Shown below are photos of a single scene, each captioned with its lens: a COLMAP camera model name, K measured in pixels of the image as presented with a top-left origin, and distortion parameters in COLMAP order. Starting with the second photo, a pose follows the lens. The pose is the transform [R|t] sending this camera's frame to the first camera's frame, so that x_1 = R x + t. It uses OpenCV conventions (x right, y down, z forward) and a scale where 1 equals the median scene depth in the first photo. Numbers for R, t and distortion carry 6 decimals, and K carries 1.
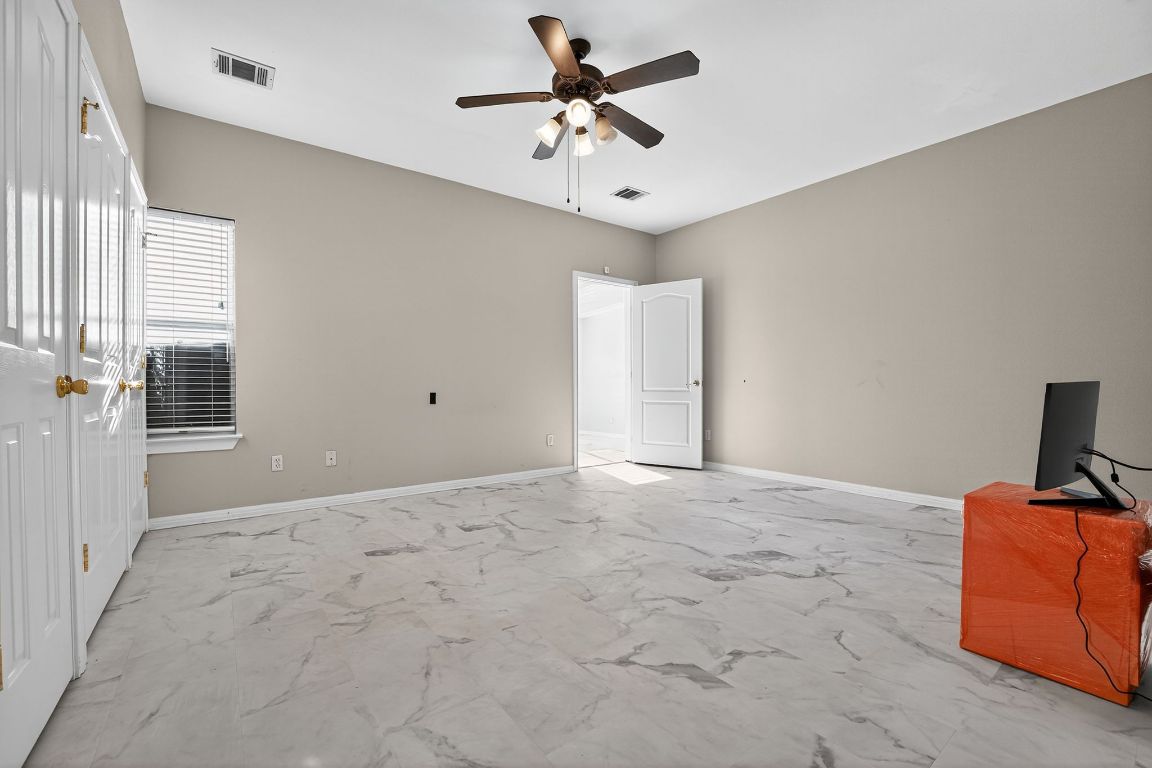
lens RADIAL K [[469.9, 0, 577.4], [0, 469.9, 389.4], [0, 0, 1]] dist [-0.023886, 0.000212]
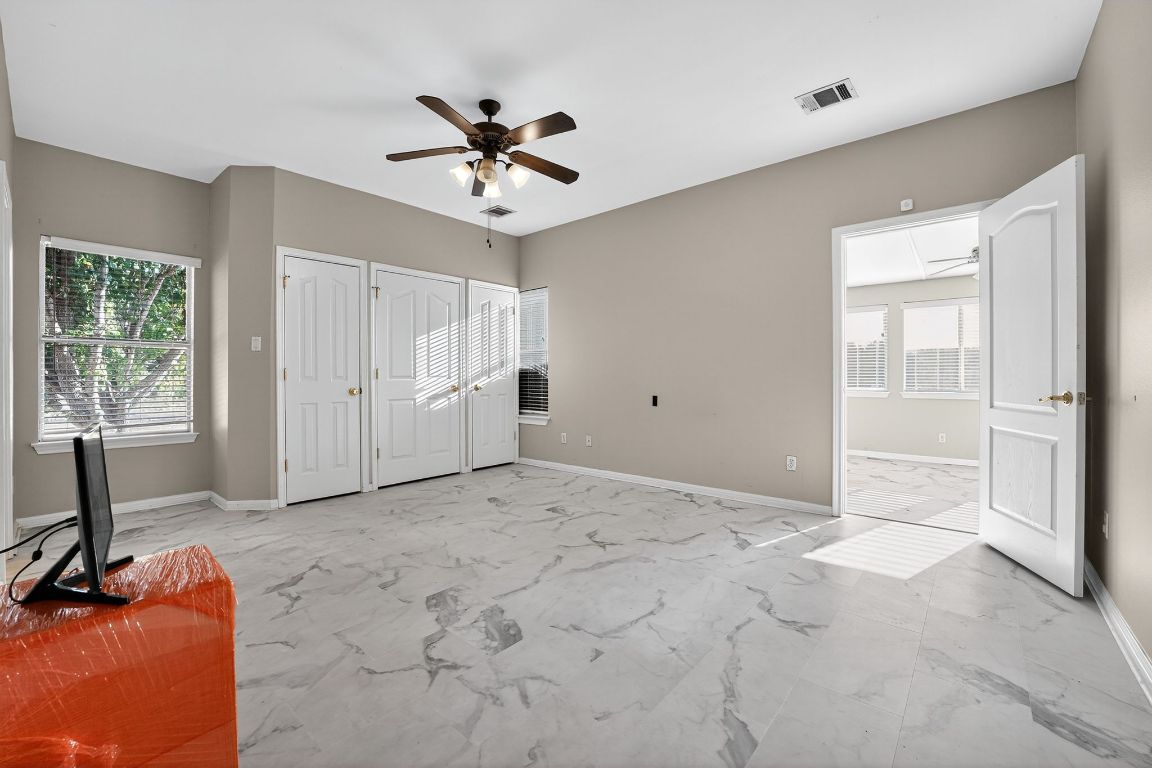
lens RADIAL K [[469.9, 0, 577.3], [0, 469.9, 379.0], [0, 0, 1]] dist [-0.023886, 0.000212]
pose [[0.214713, 0.007623, -0.976647, 1.066355], [-0.004416, 0.999967, 0.006834, -0.057454], [0.976667, 0.002845, 0.214740, 0.867175]]
